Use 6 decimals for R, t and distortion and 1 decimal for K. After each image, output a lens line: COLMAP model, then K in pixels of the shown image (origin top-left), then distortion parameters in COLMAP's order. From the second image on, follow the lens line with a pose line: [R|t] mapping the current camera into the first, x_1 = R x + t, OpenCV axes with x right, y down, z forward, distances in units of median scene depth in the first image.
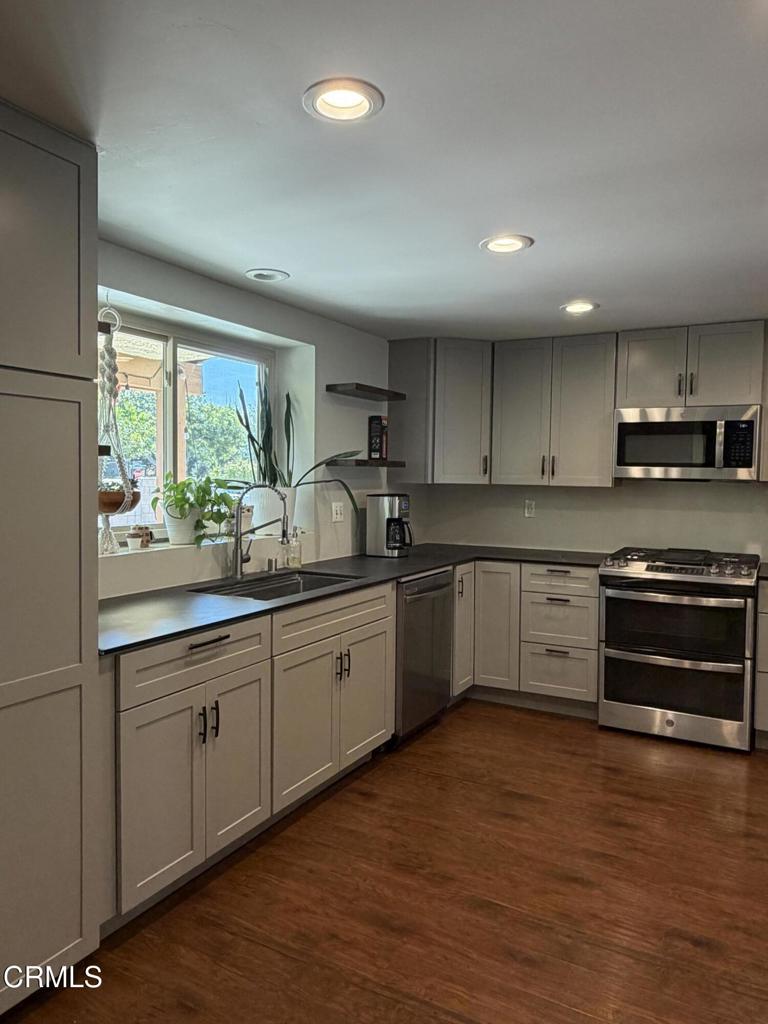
lens RADIAL K [[709.1, 0, 381.1], [0, 709.1, 505.1], [0, 0, 1]] dist [0.000281, -0.000037]
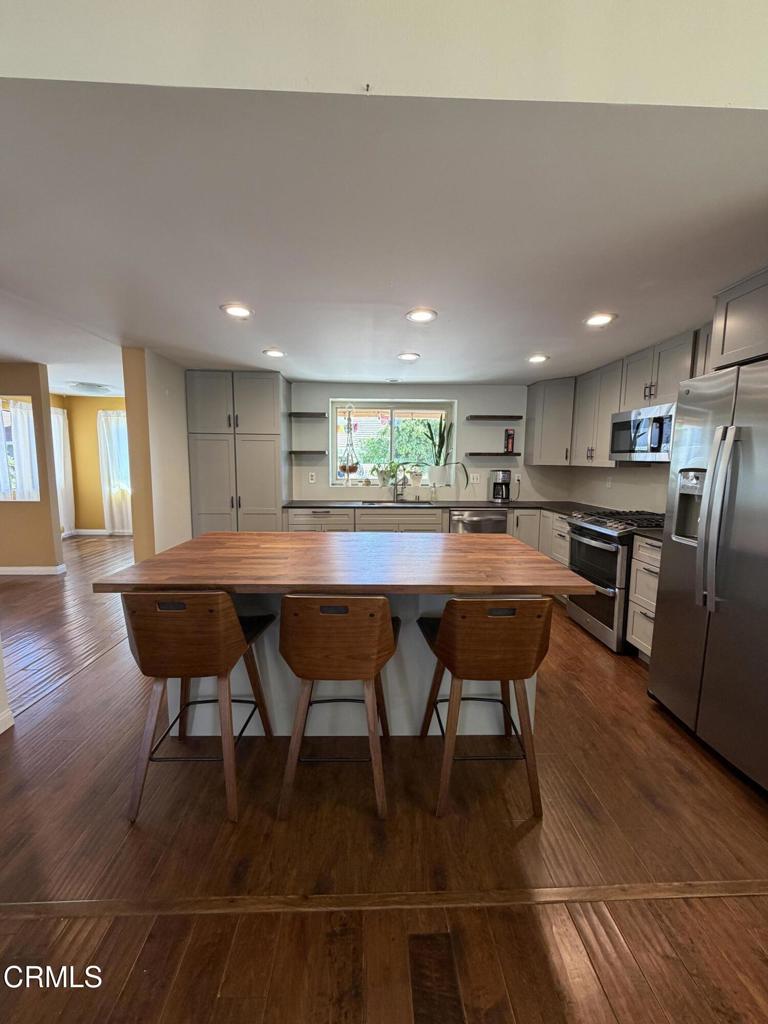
lens RADIAL K [[409.8, 0, 383.2], [0, 409.8, 511.2], [0, 0, 1]] dist [-0.000242, 0.000217]
pose [[0.524167, 0.096041, -0.846182, 0.883080], [-0.036201, 0.995235, 0.090534, 0.006749], [0.850846, -0.016822, 0.525147, 0.156584]]
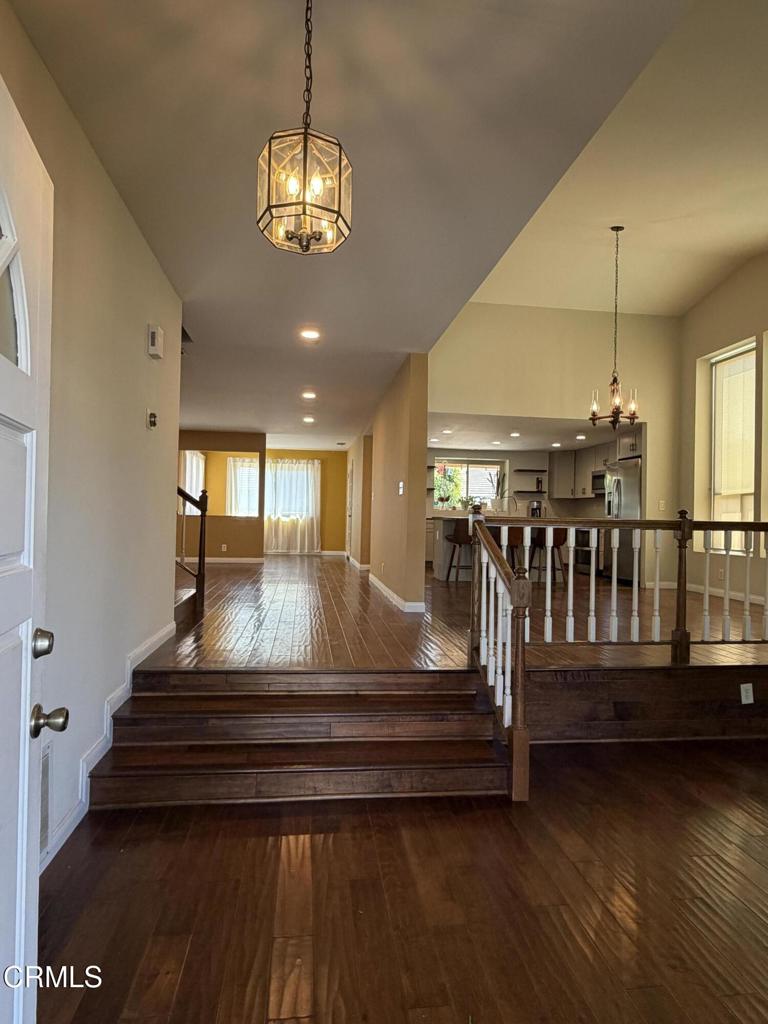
lens RADIAL K [[582.6, 0, 384.0], [0, 582.6, 529.9], [0, 0, 1]] dist [-0.005255, -0.000988]
pose [[0.604768, 0.016010, -0.796240, 1.925944], [-0.045624, 0.998852, -0.014569, 0.208282], [0.795093, 0.045139, 0.604805, -1.309814]]
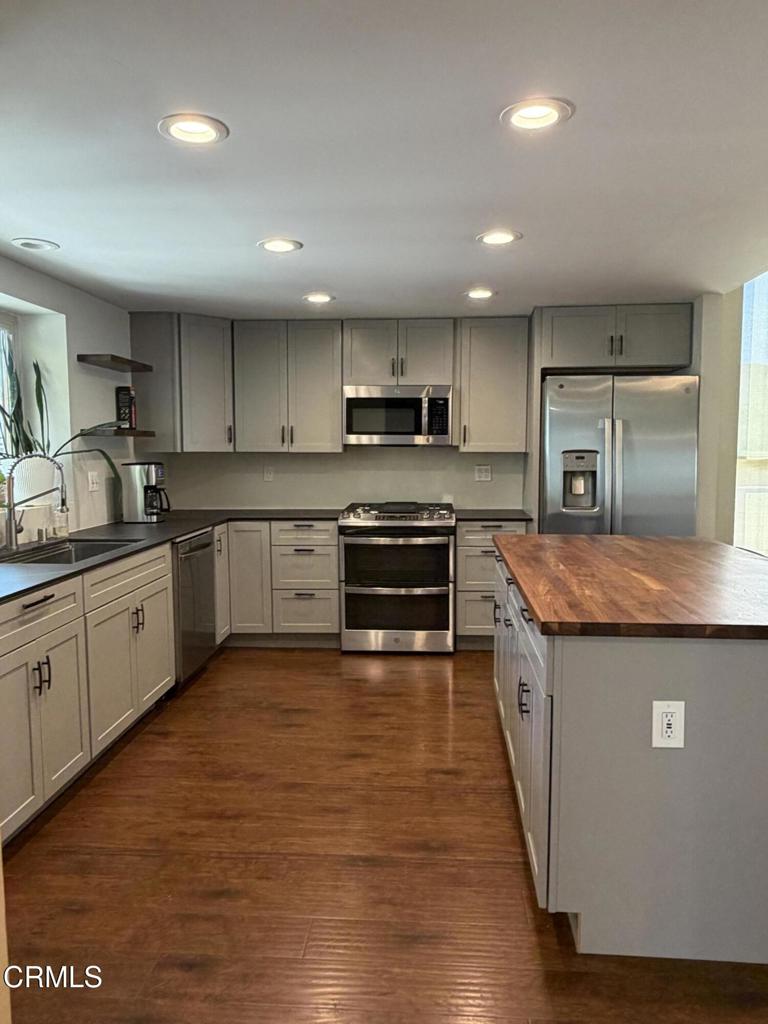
lens RADIAL K [[709.5, 0, 386.5], [0, 709.5, 511.2], [0, 0, 1]] dist [0.002978, 0.000890]
pose [[0.900564, -0.052748, 0.431511, -0.135459], [0.030741, 0.997854, 0.057821, 0.007122], [-0.433634, -0.038806, 0.900253, -0.109533]]
